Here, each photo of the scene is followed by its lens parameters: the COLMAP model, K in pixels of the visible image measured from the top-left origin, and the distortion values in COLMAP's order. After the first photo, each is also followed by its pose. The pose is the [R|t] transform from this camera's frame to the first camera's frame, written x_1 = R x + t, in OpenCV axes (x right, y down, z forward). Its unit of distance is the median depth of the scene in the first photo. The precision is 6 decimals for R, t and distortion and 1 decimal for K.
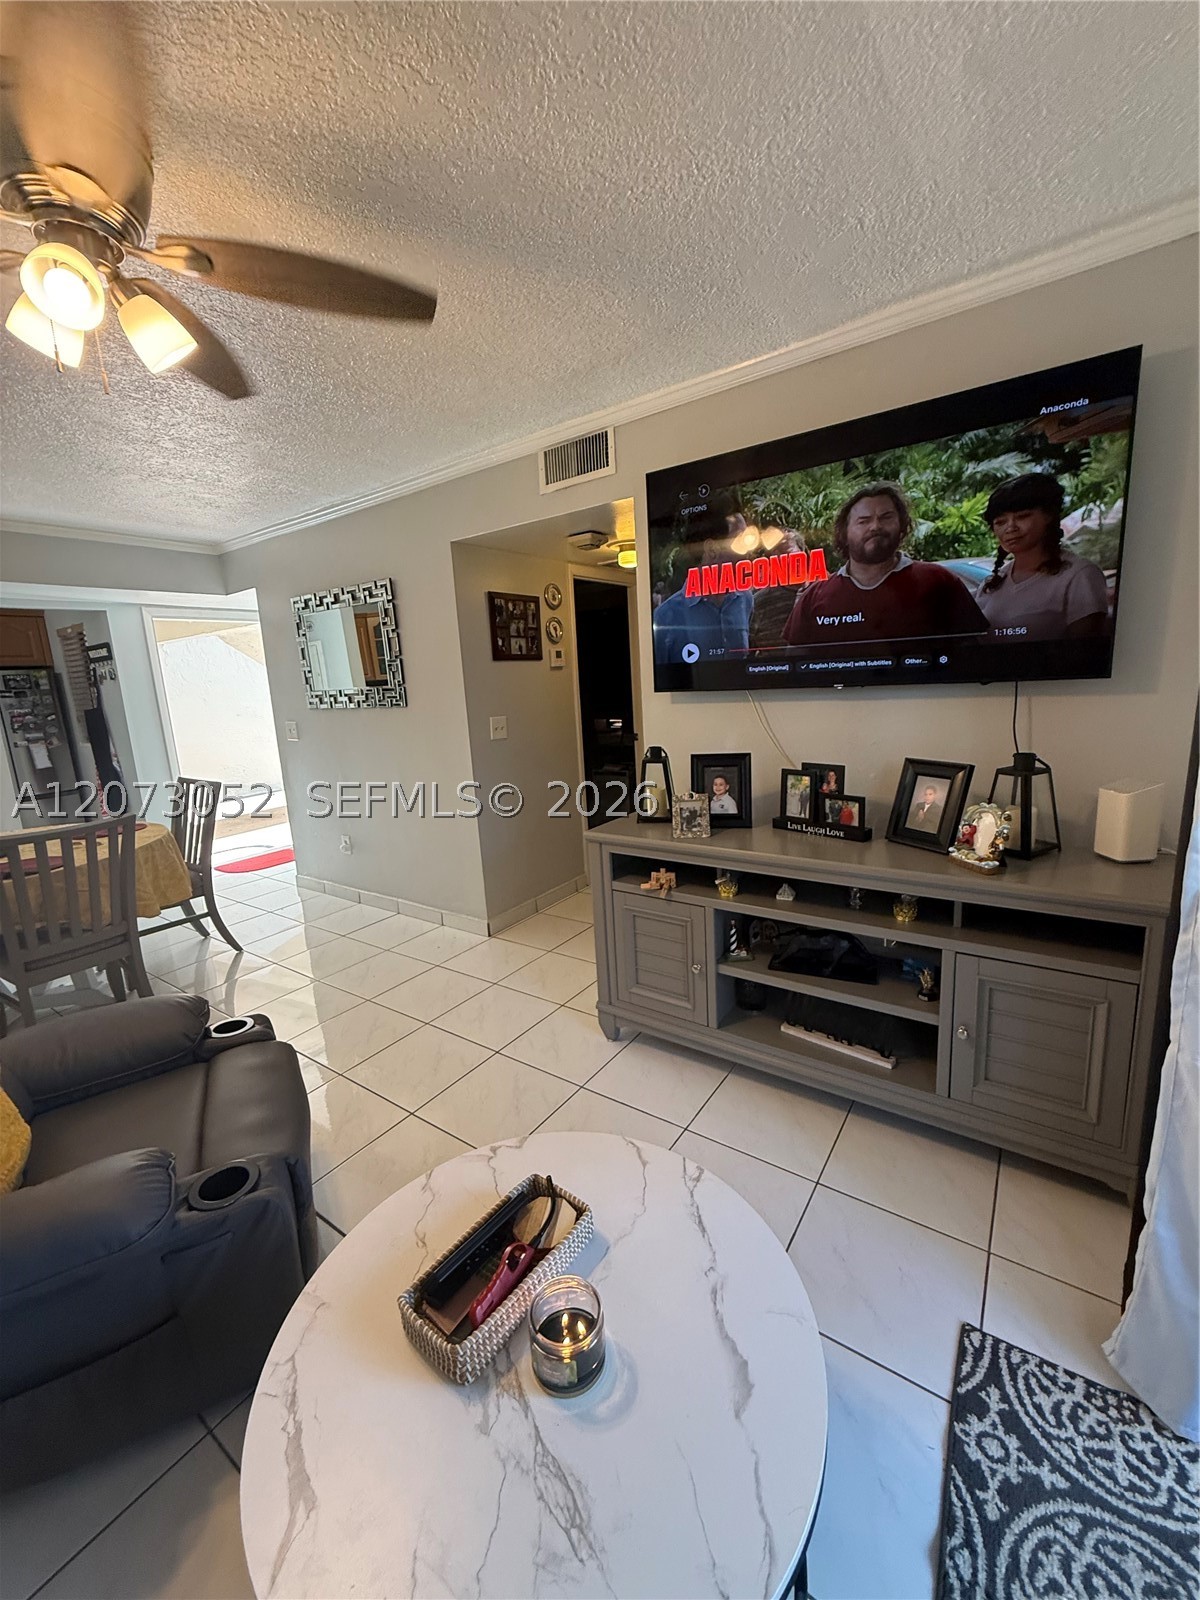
lens RADIAL K [[636.2, 0, 600.4], [0, 636.2, 796.3], [0, 0, 1]] dist [0.000406, 0.000327]
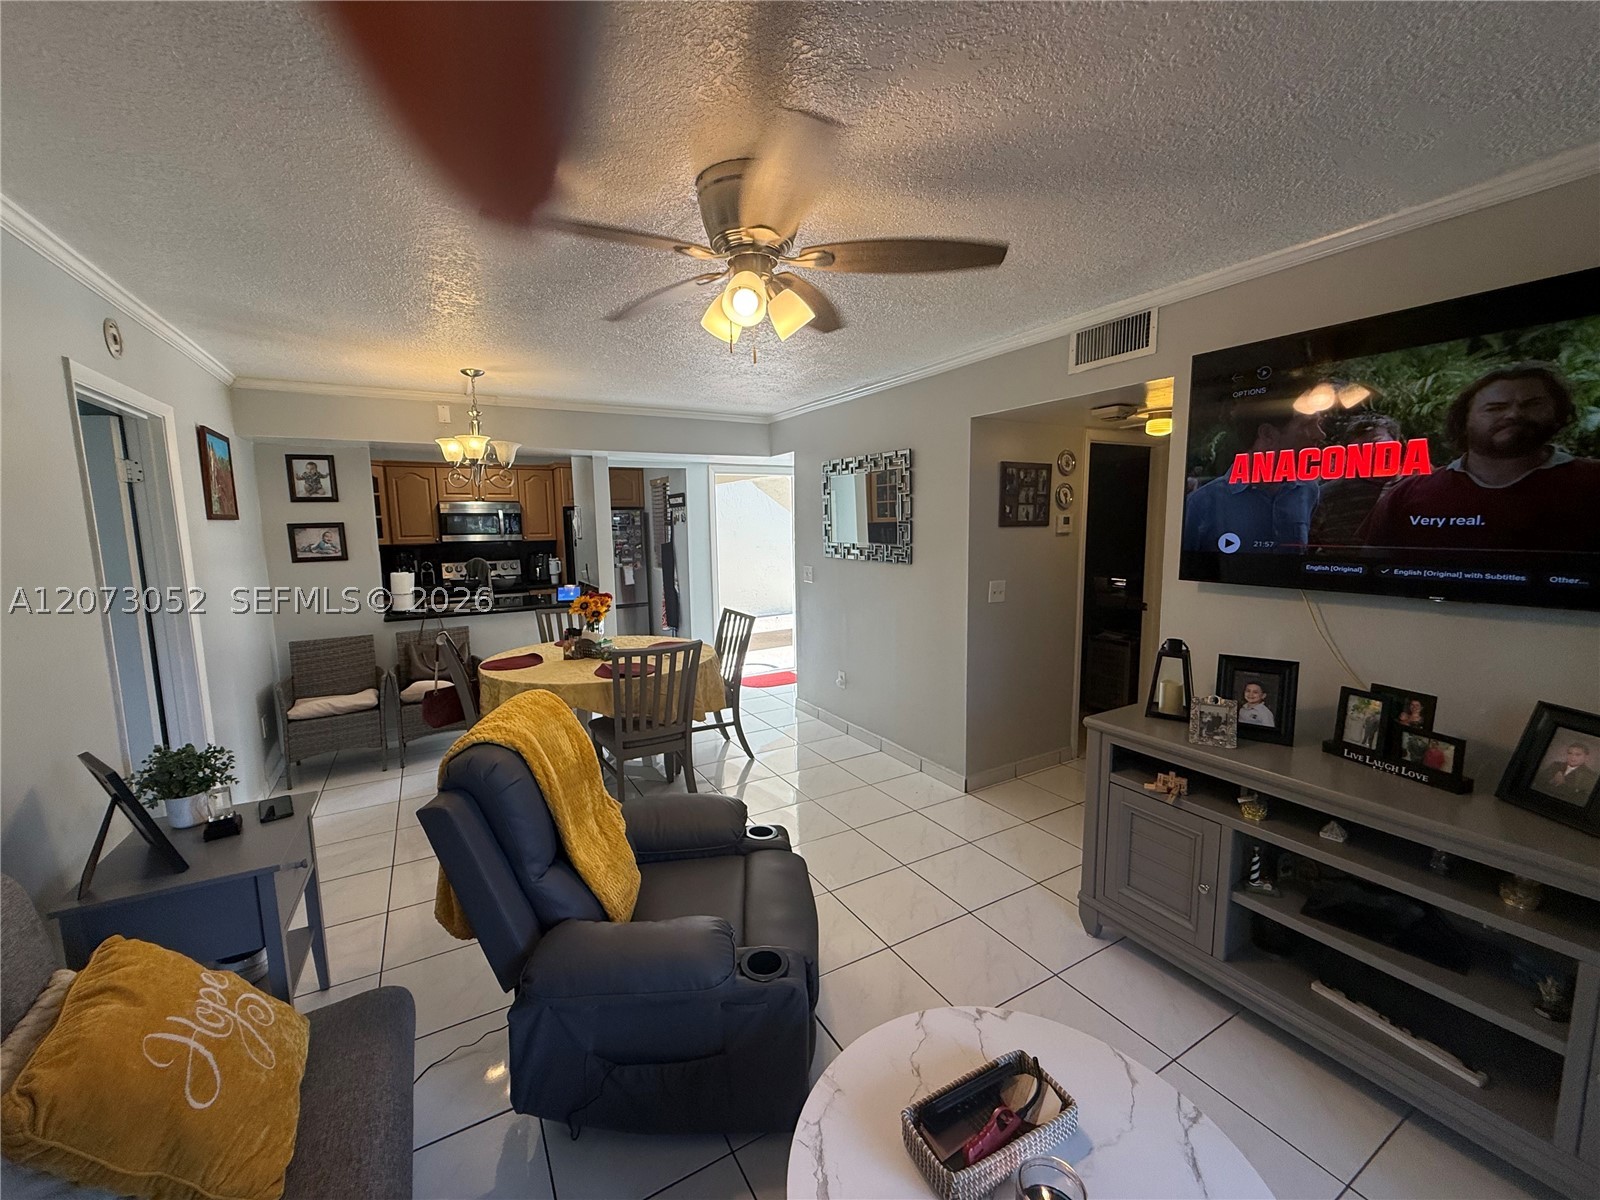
lens RADIAL K [[636.2, 0, 796.1], [0, 636.2, 600.5], [0, 0, 1]] dist [0.000406, 0.000327]
pose [[0.903350, 0.094849, -0.418285, -0.036117], [-0.114136, 0.993237, -0.021271, -0.055720], [0.413439, 0.066956, 0.908067, -0.107239]]
